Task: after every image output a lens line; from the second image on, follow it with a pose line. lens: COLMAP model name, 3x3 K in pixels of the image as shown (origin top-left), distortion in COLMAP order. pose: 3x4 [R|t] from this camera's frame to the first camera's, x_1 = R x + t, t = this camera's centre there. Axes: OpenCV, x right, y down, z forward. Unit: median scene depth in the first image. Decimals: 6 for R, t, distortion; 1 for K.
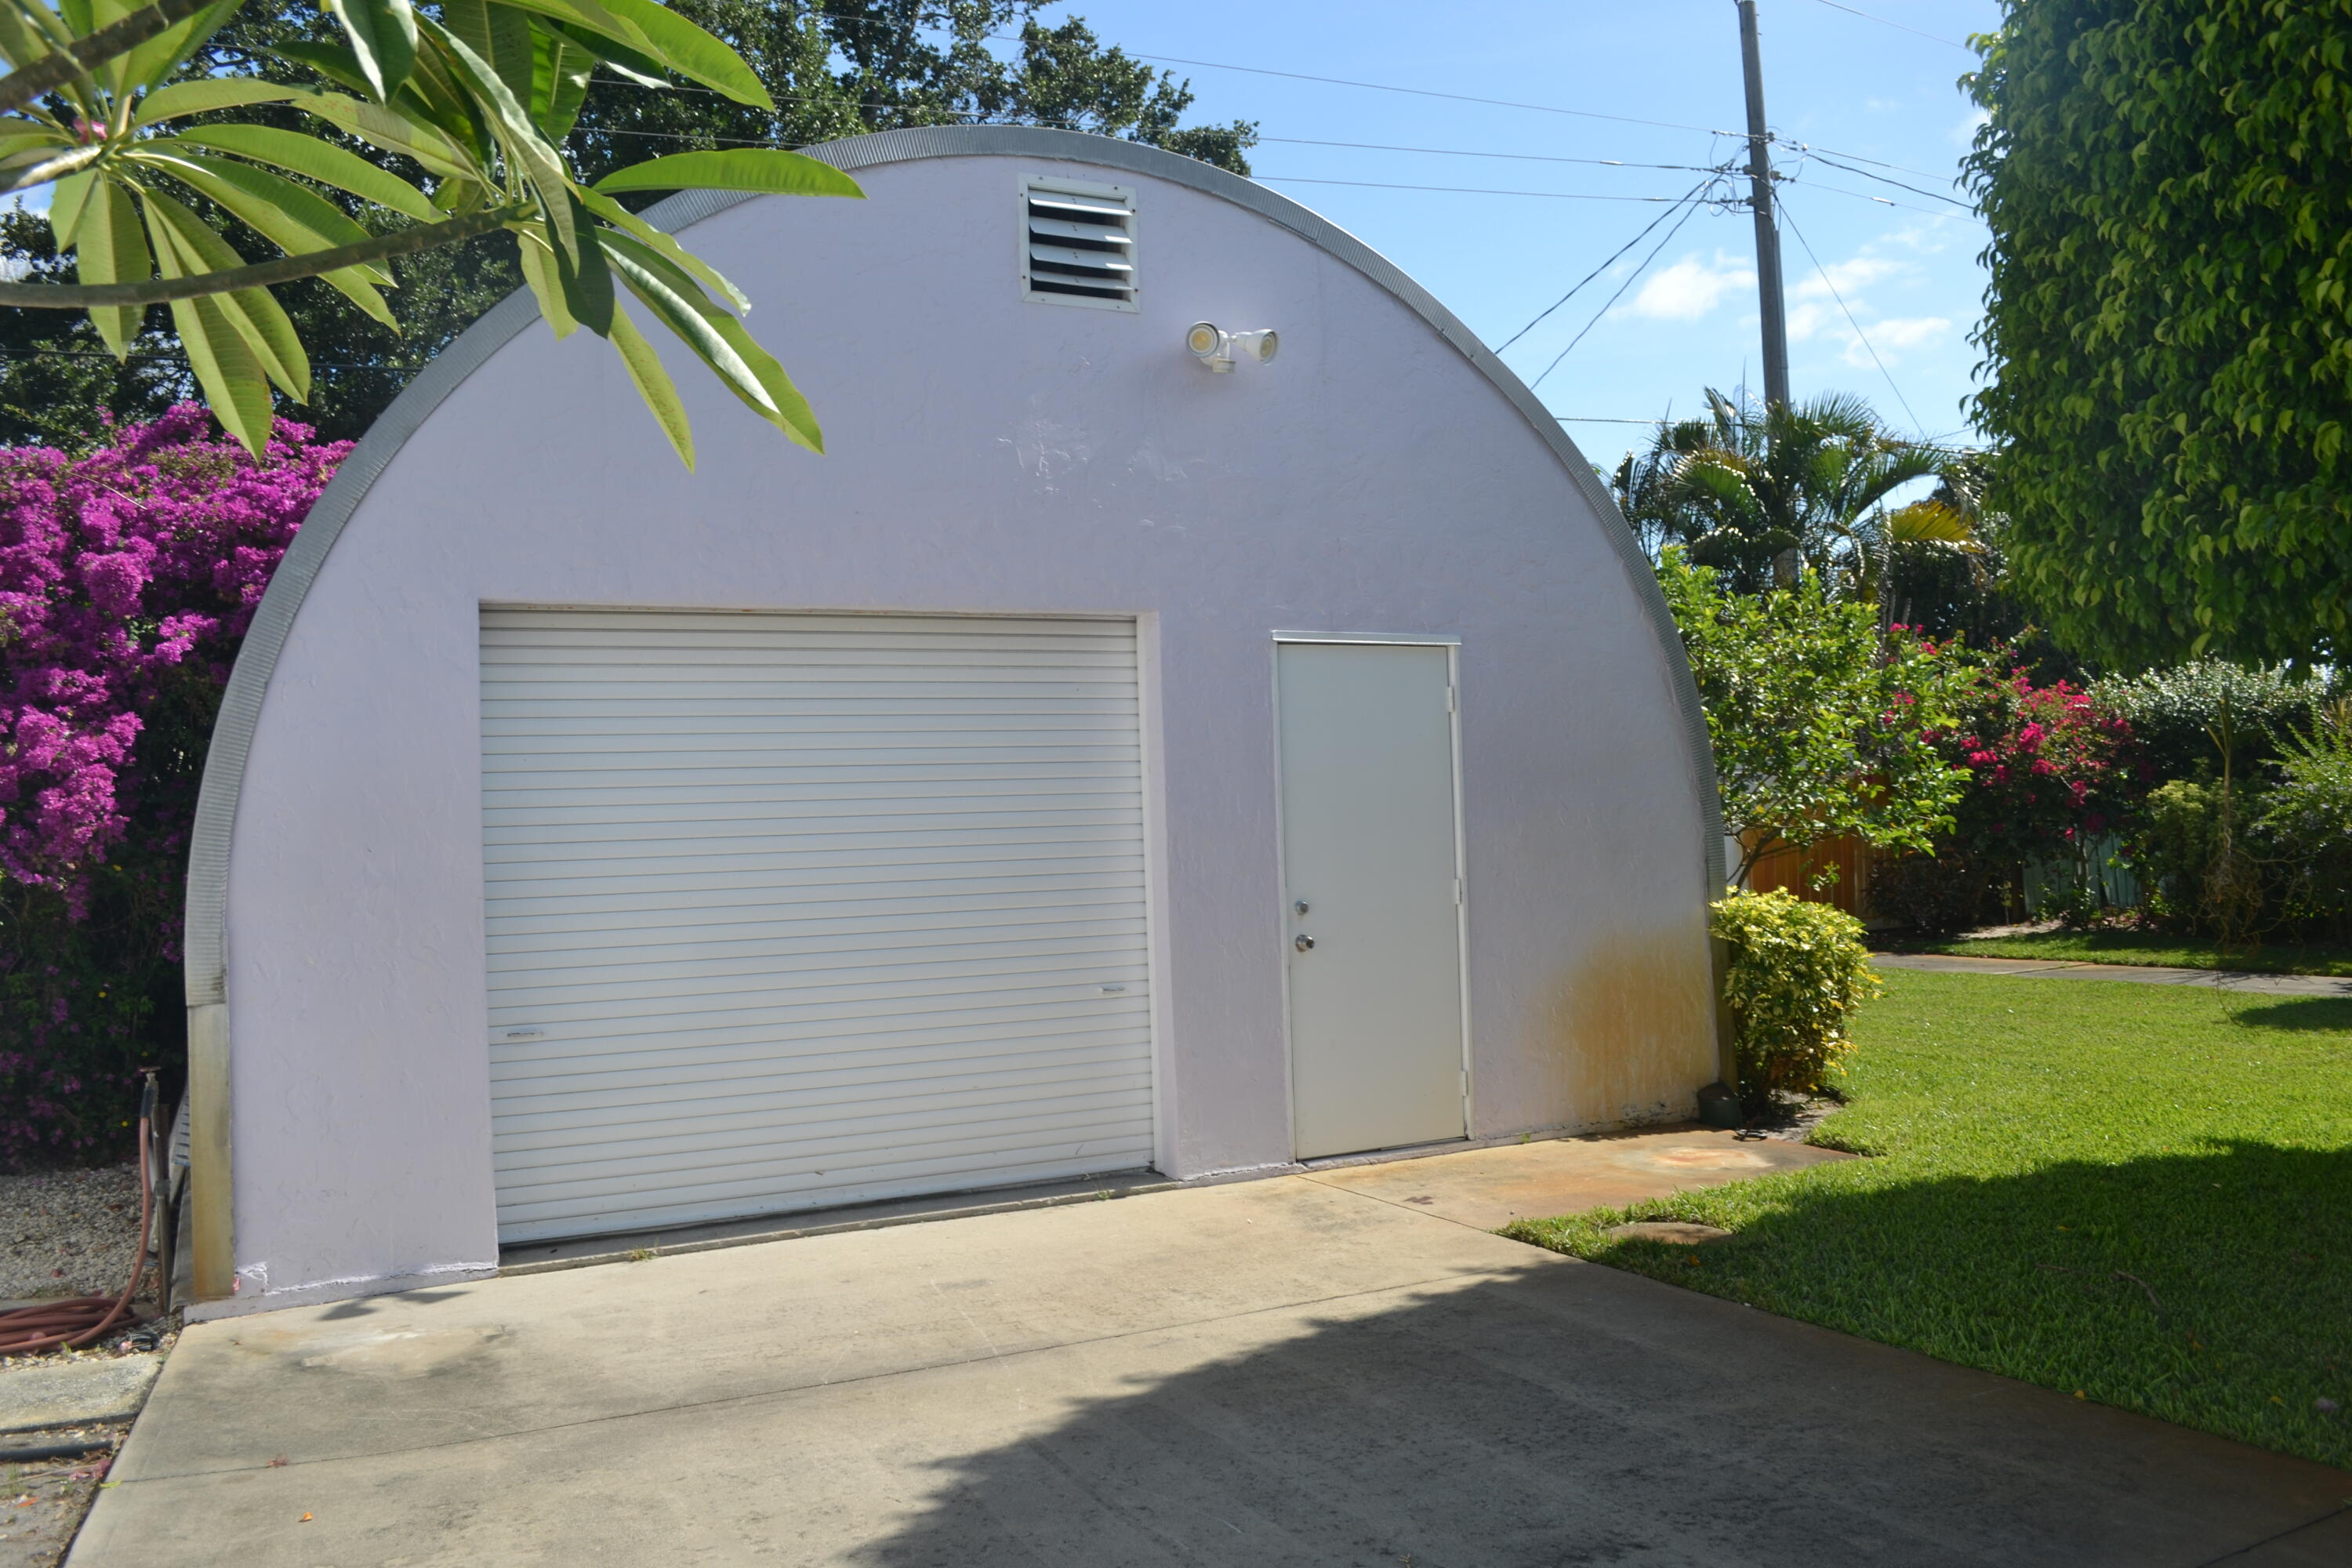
lens RADIAL K [[1872.9, 0, 1176.0], [0, 1872.9, 784.0], [0, 0, 1]] dist [-0.104316, 0.043483]
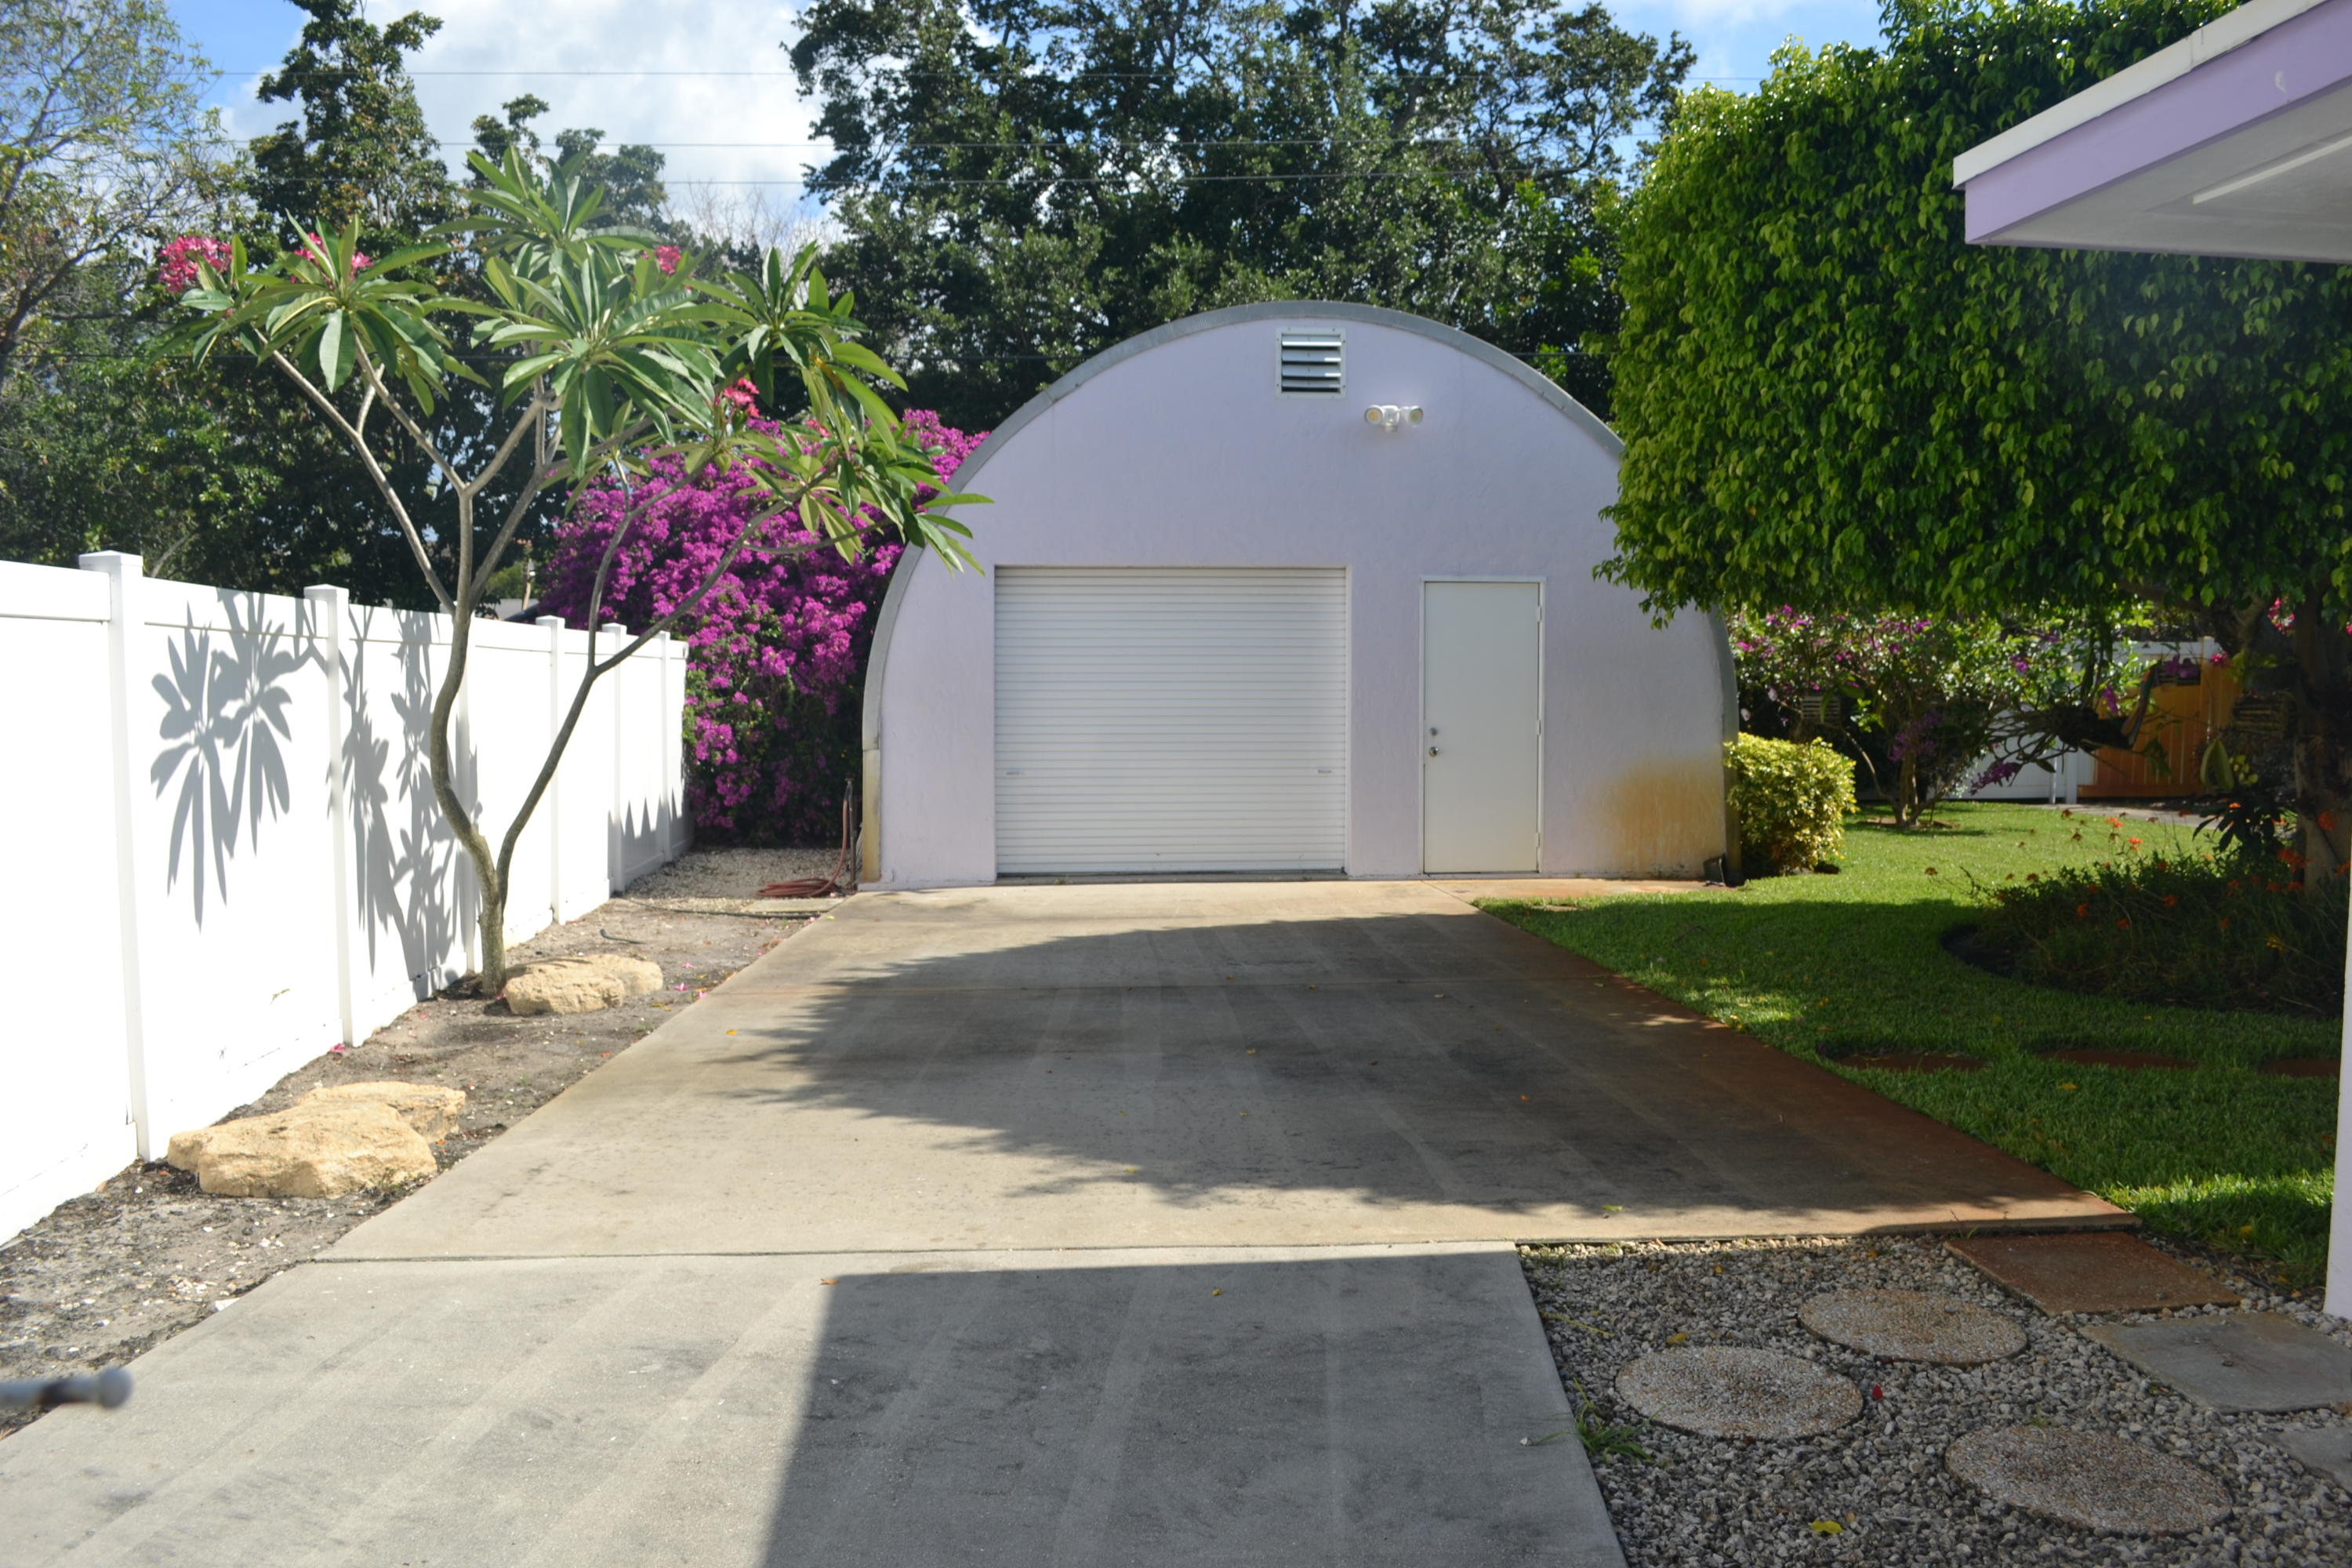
lens RADIAL K [[1872.9, 0, 1176.0], [0, 1872.9, 784.0], [0, 0, 1]] dist [-0.104316, 0.043483]
pose [[0.925779, 0.054765, -0.374078, 0.501319], [-0.022826, 0.995745, 0.089285, -0.036979], [0.377376, -0.074119, 0.923089, -0.726059]]
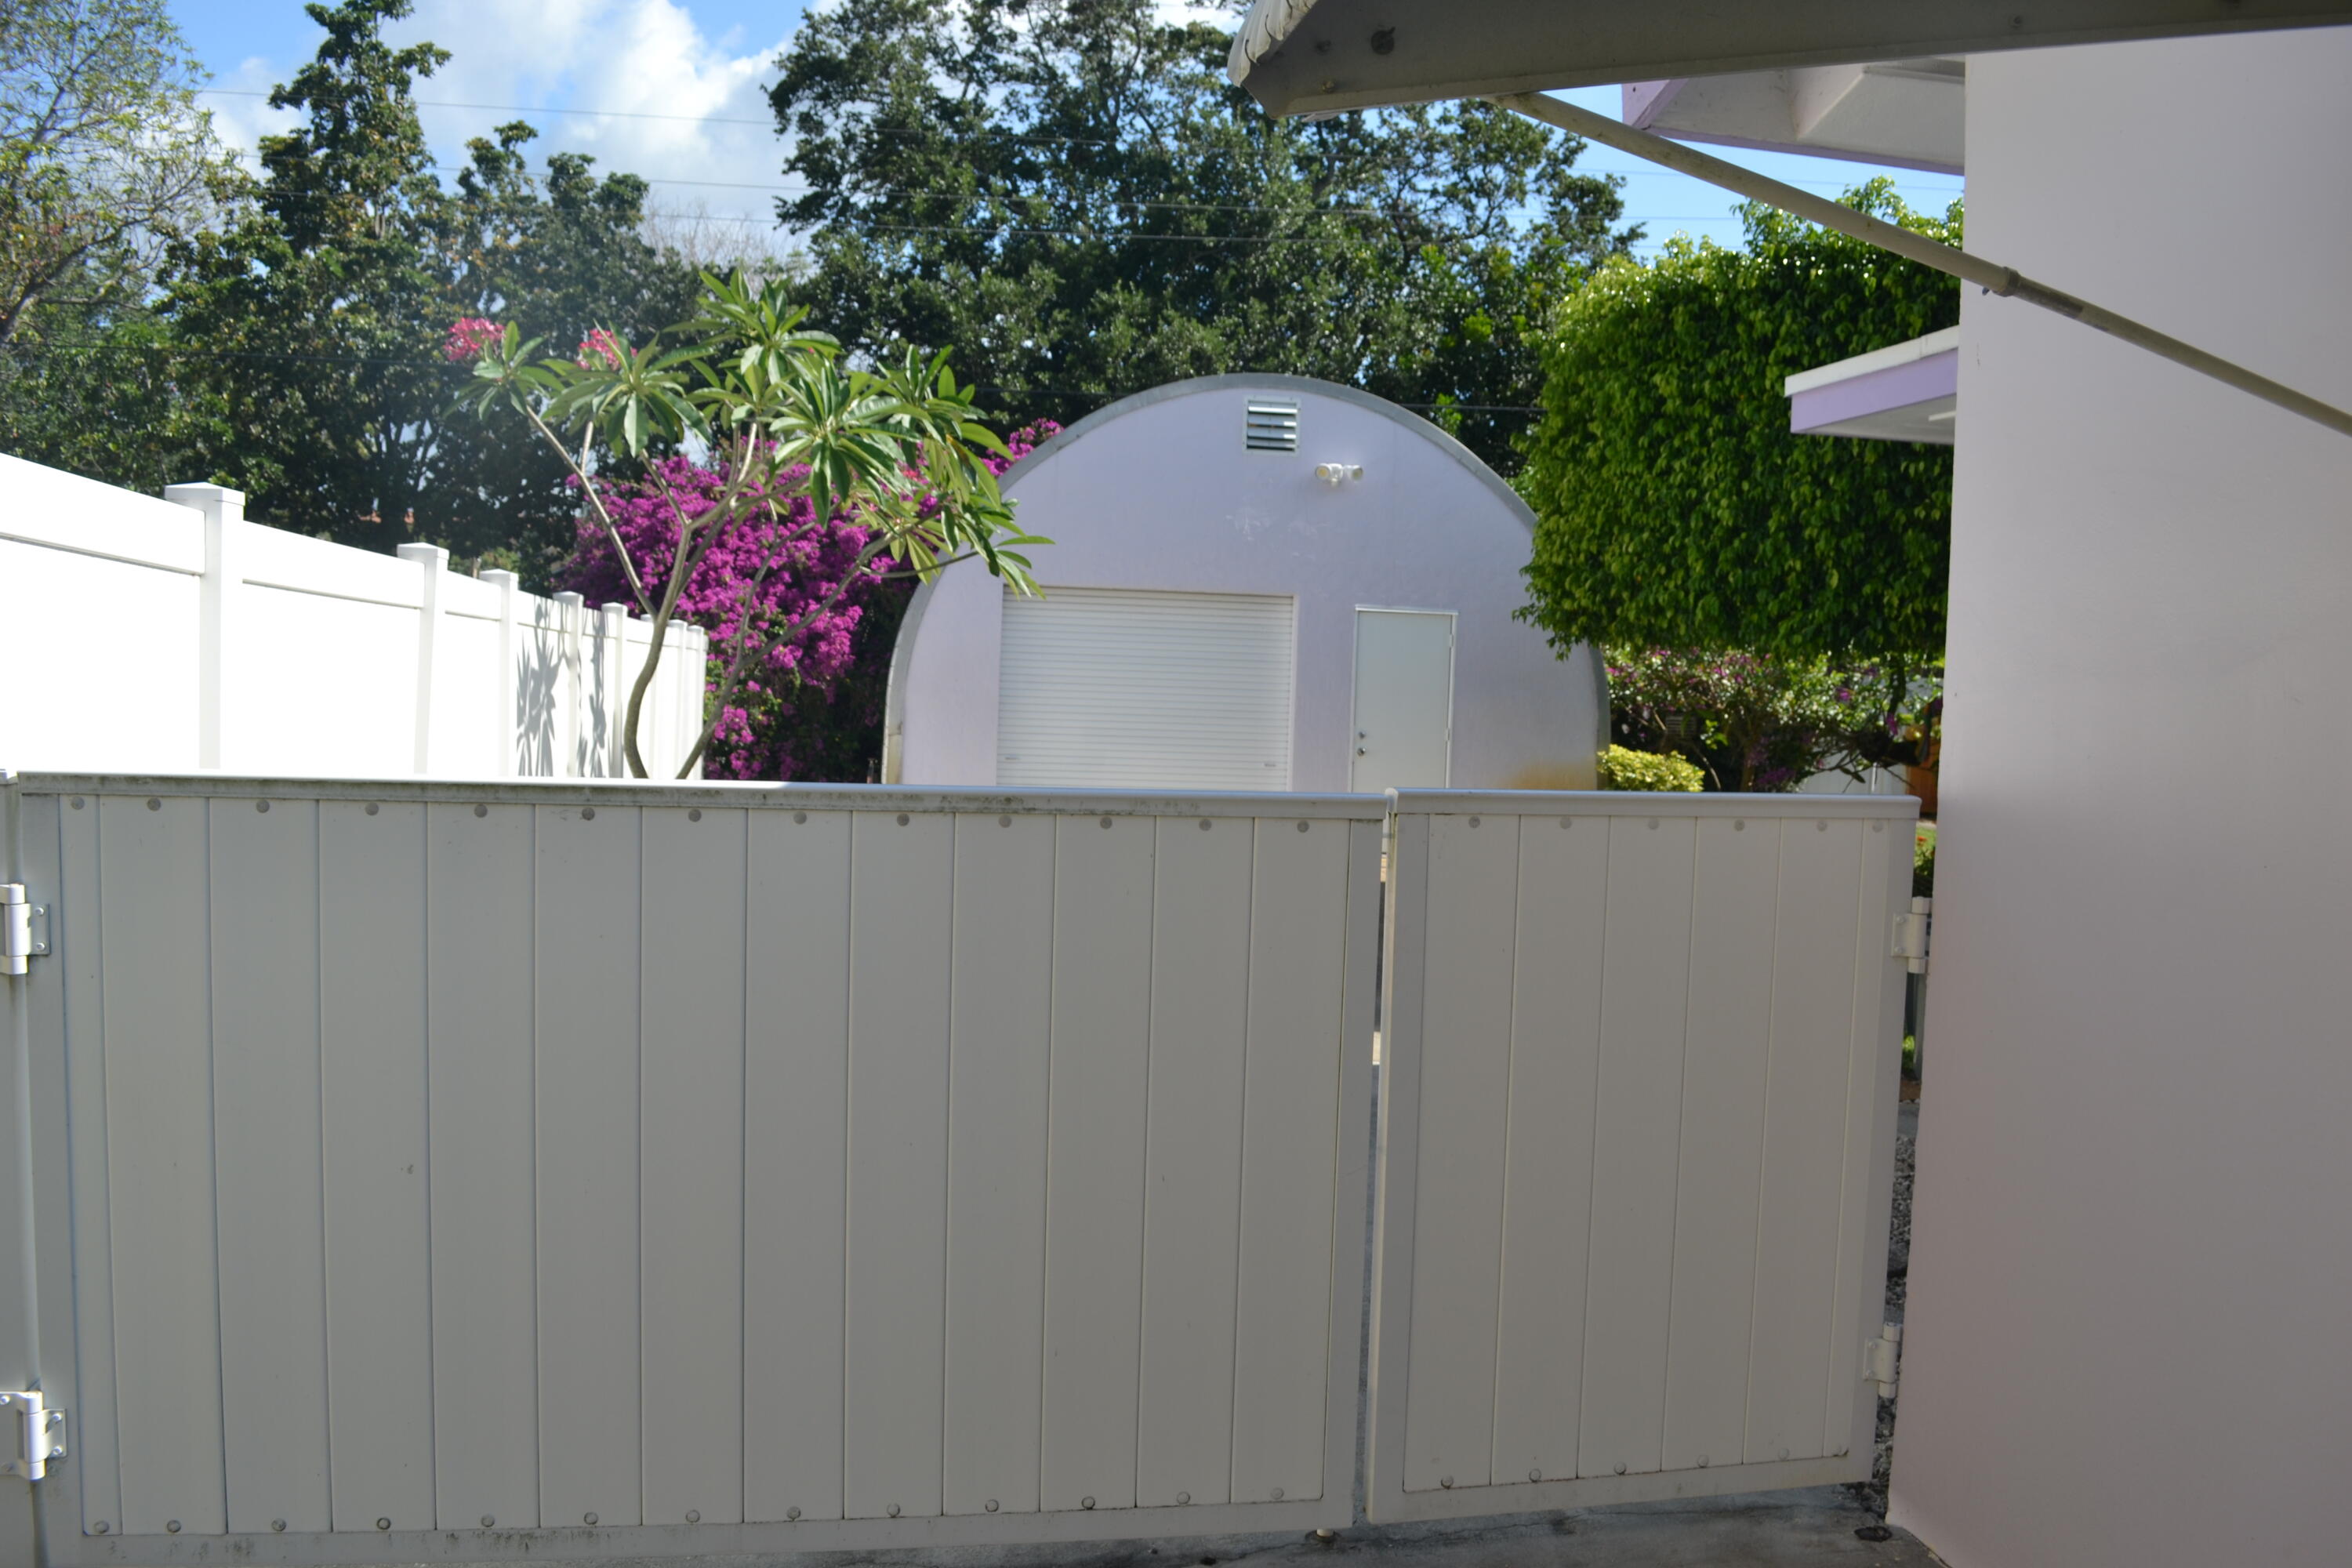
lens RADIAL K [[1846.7, 0, 1194.2], [0, 1846.7, 785.2], [0, 0, 1]] dist [-0.080026, -0.006921]
pose [[0.951720, 0.083655, -0.295347, 0.507819], [-0.060727, 0.994444, 0.085984, -0.046758], [0.300899, -0.063897, 0.951513, -1.061153]]
